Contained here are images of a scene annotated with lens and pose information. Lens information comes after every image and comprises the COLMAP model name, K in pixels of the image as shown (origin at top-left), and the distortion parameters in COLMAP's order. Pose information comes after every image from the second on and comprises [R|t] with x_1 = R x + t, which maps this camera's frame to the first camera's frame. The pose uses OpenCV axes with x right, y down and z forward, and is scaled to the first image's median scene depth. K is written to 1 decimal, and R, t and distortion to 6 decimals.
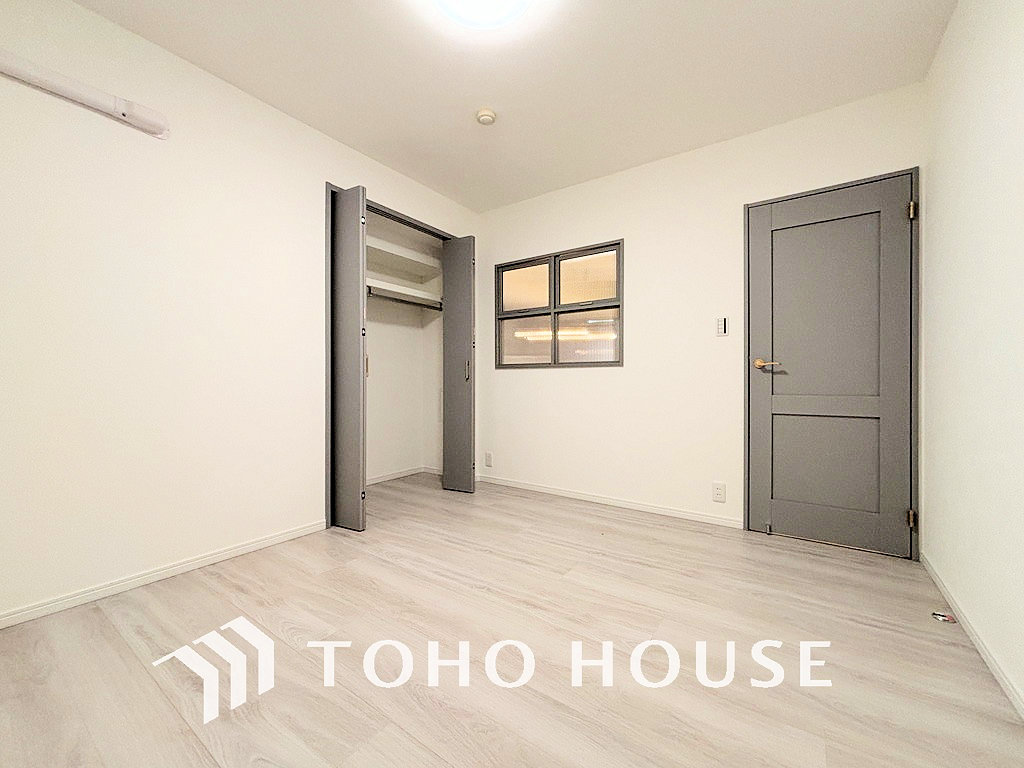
lens RADIAL K [[409.4, 0, 510.1], [0, 409.4, 382.2], [0, 0, 1]] dist [0.000636, 0.000698]
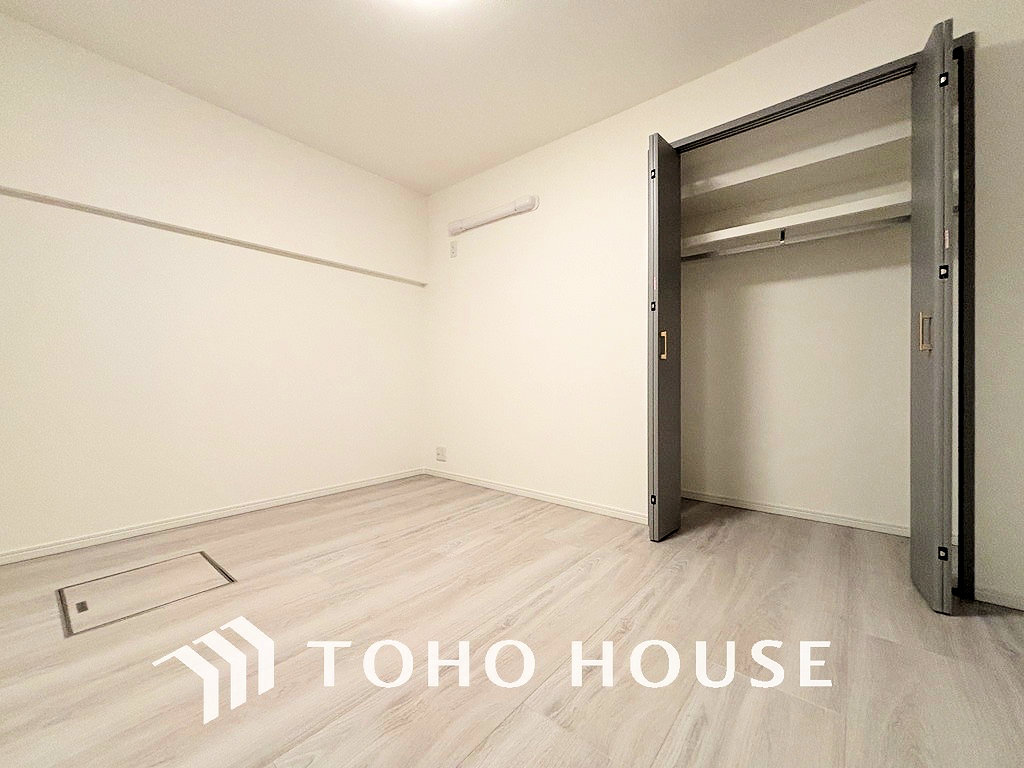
lens RADIAL K [[409.4, 0, 507.1], [0, 409.4, 382.6], [0, 0, 1]] dist [0.000636, 0.000698]
pose [[-0.075760, 0.012558, -0.997047, 0.606127], [0.007362, 0.999900, 0.012035, 0.022206], [0.997099, -0.006428, -0.075845, 0.900140]]
